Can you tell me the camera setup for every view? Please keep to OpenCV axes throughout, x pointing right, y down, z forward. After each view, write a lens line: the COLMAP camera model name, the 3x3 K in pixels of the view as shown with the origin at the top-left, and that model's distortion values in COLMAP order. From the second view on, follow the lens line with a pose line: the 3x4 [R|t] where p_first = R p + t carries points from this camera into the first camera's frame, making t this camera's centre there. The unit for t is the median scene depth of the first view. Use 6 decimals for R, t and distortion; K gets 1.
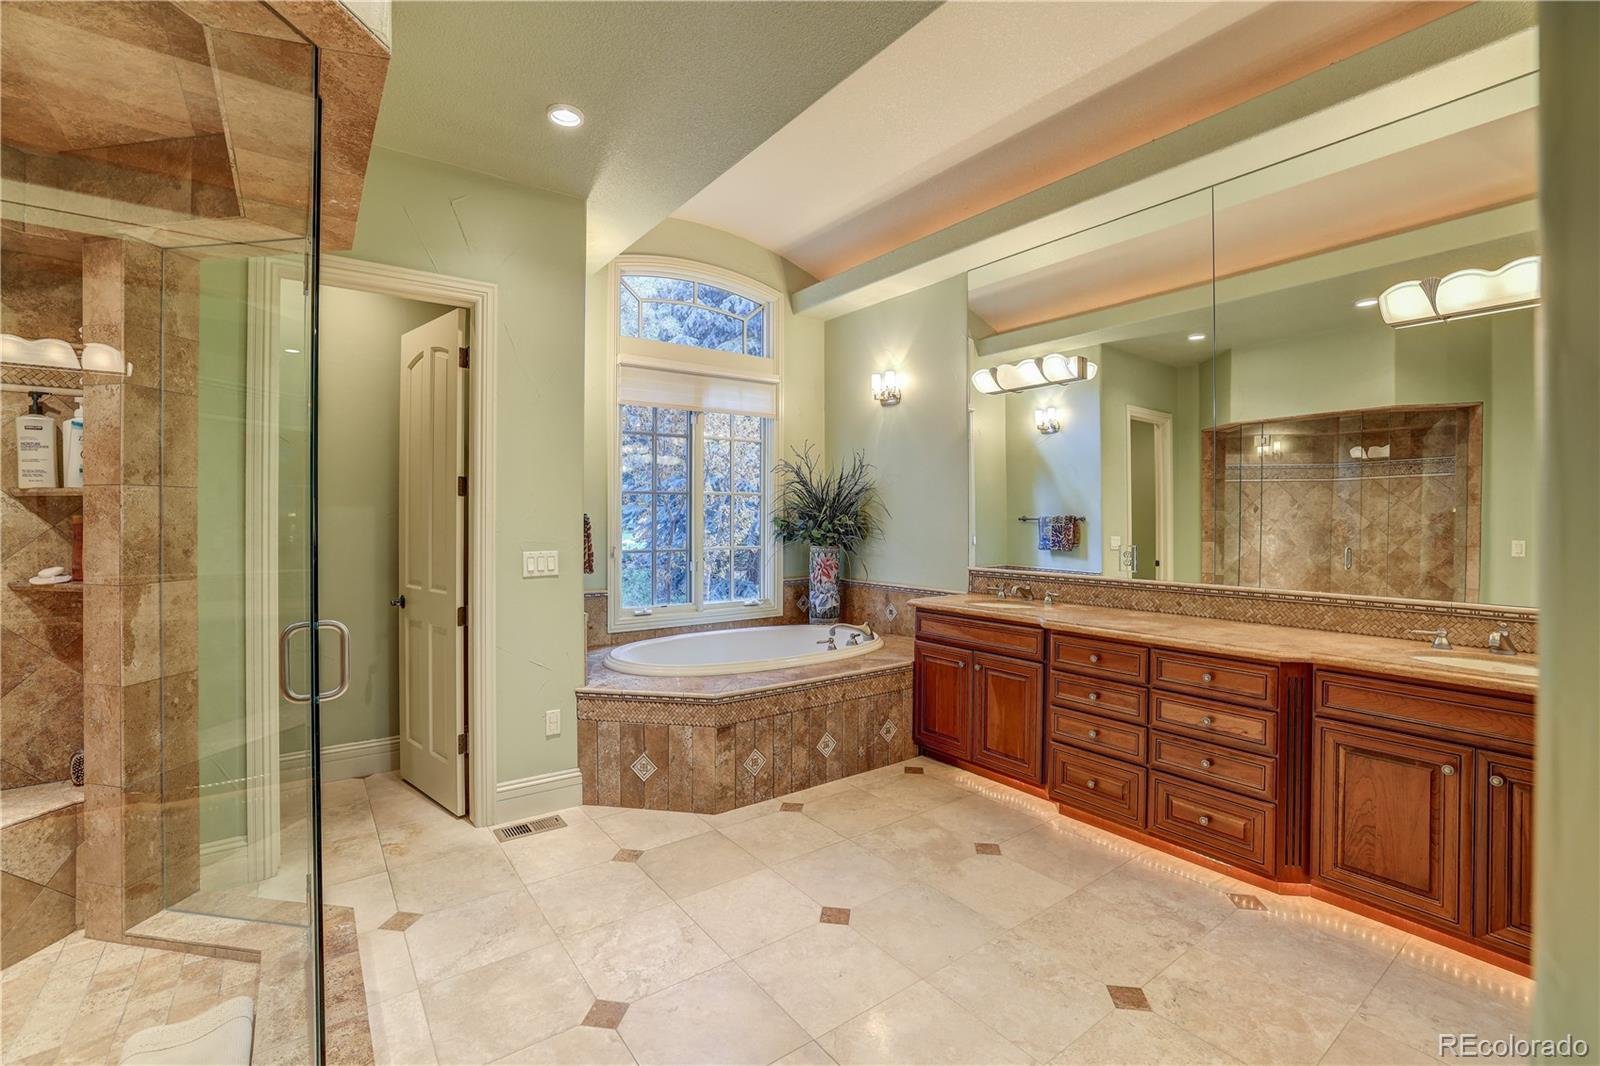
lens RADIAL K [[687.1, 0, 794.1], [0, 687.1, 524.2], [0, 0, 1]] dist [-0.044207, 0.012647]
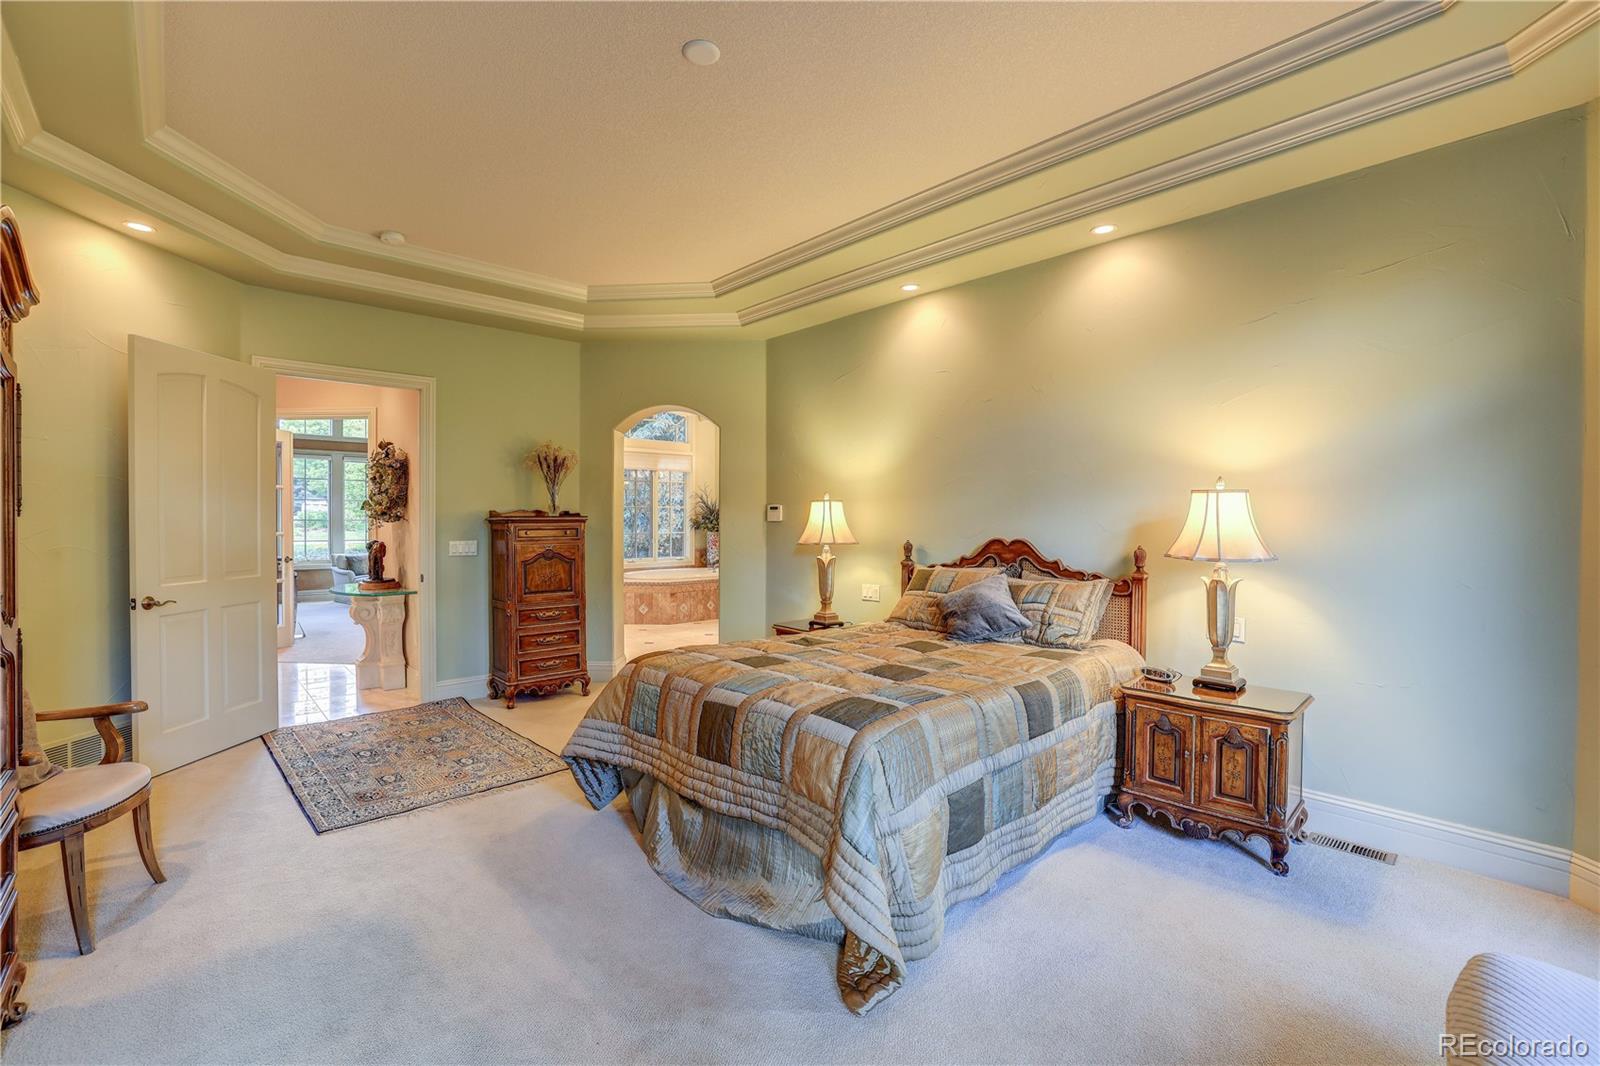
lens RADIAL K [[687.1, 0, 801.2], [0, 687.1, 529.7], [0, 0, 1]] dist [-0.044207, 0.012647]
pose [[0.991600, -0.004789, 0.129256, 0.052130], [0.004050, 0.999974, 0.005984, 0.018481], [-0.129281, -0.005410, 0.991593, -1.681853]]
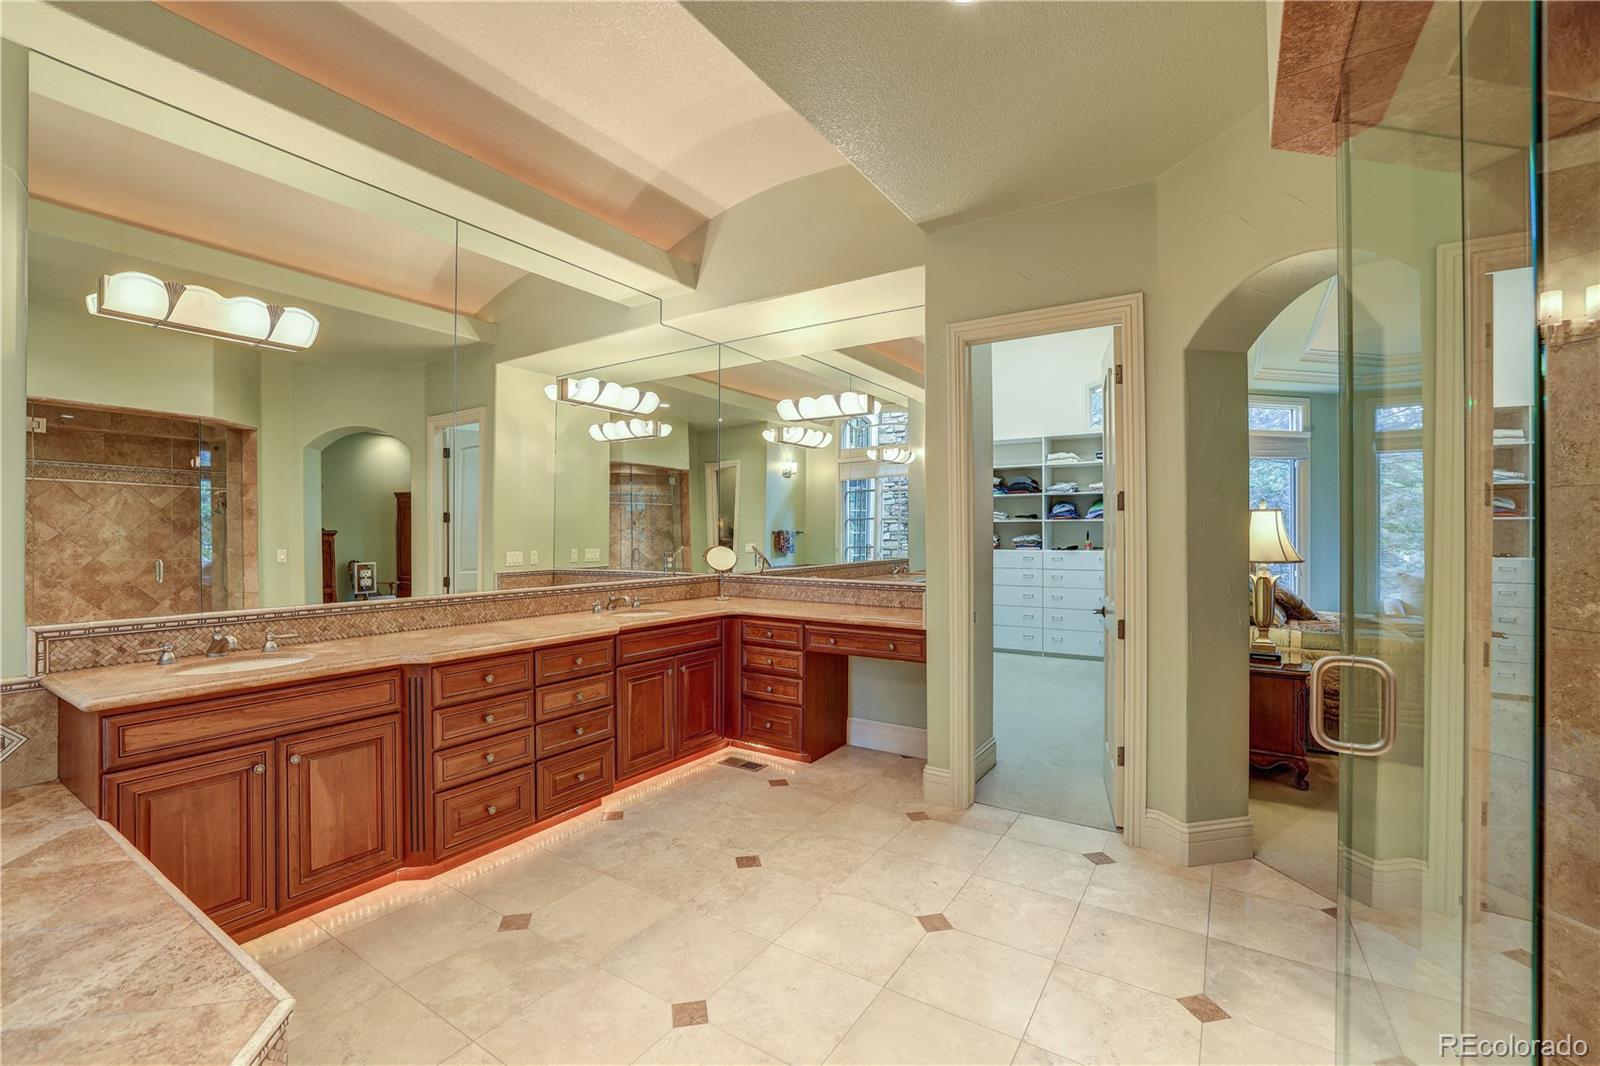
lens RADIAL K [[687.1, 0, 786.6], [0, 687.1, 532.9], [0, 0, 1]] dist [-0.044207, 0.012647]
pose [[-0.363286, 0.001031, 0.931677, -0.492256], [-0.001769, 0.999997, -0.001797, -0.005146], [-0.931676, -0.002301, -0.363283, 0.783744]]
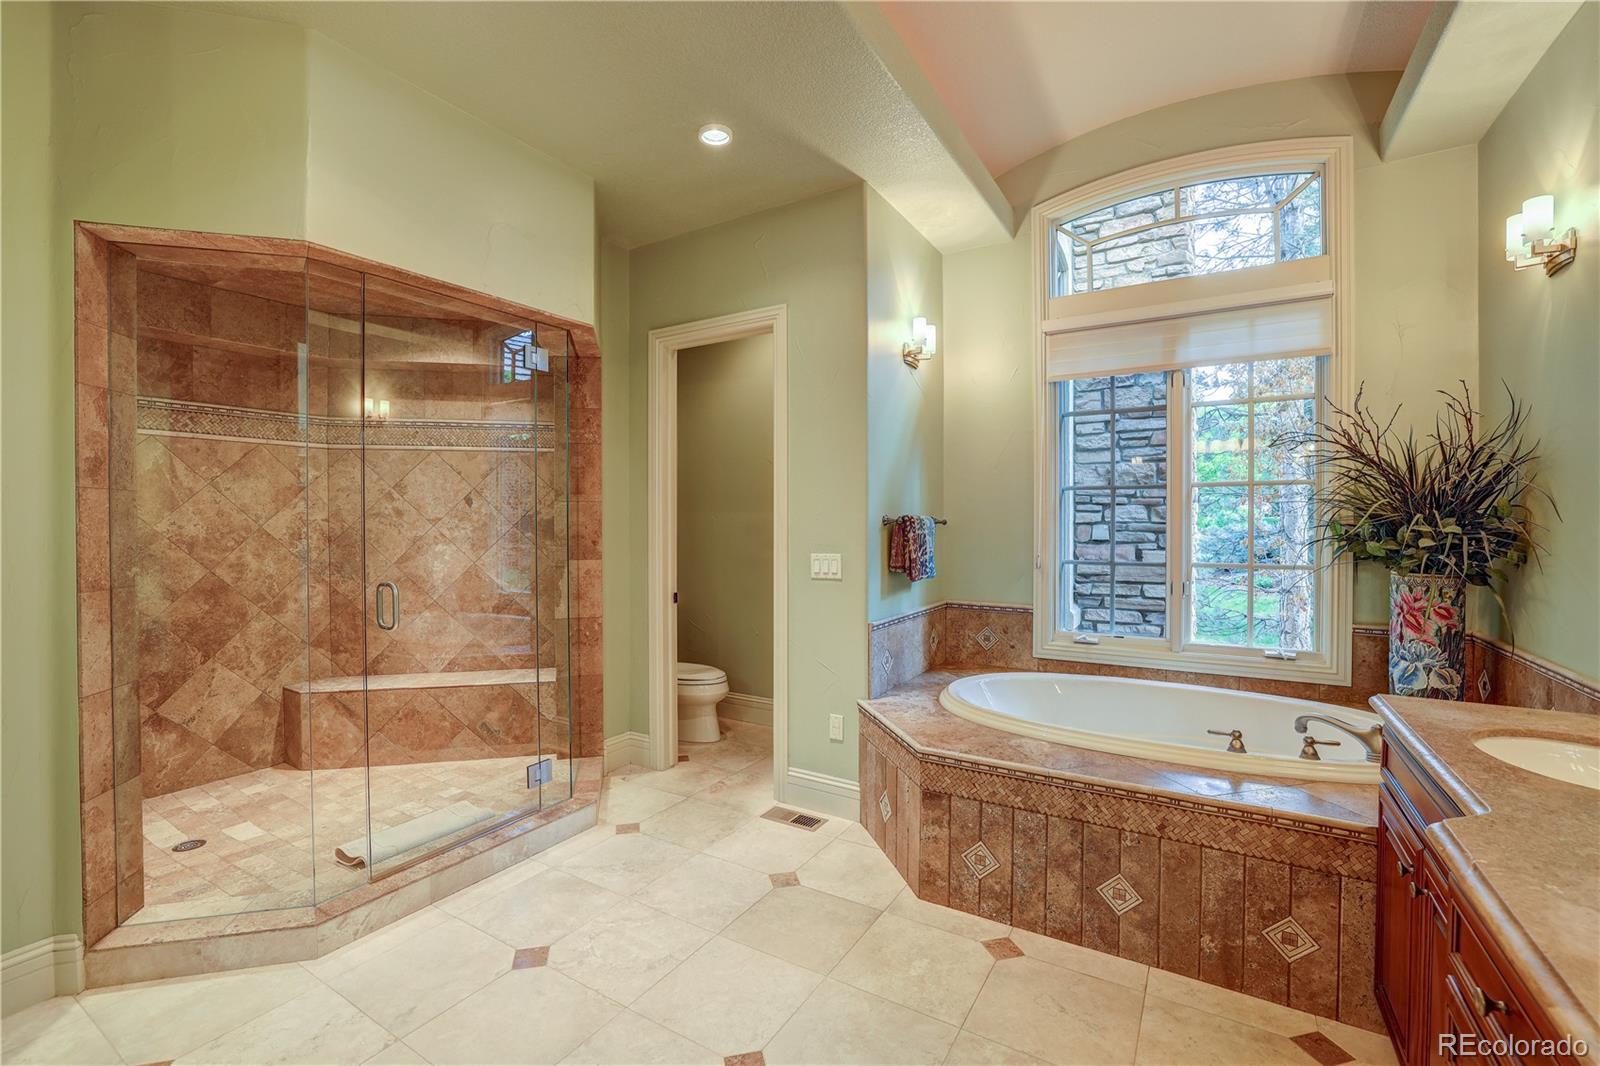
lens RADIAL K [[687.1, 0, 794.5], [0, 687.1, 530.3], [0, 0, 1]] dist [-0.044207, 0.012647]
pose [[0.382250, 0.013096, -0.923966, 0.492250], [-0.006882, 0.999912, 0.011326, -0.005530], [0.924033, 0.002029, 0.382307, 0.512343]]
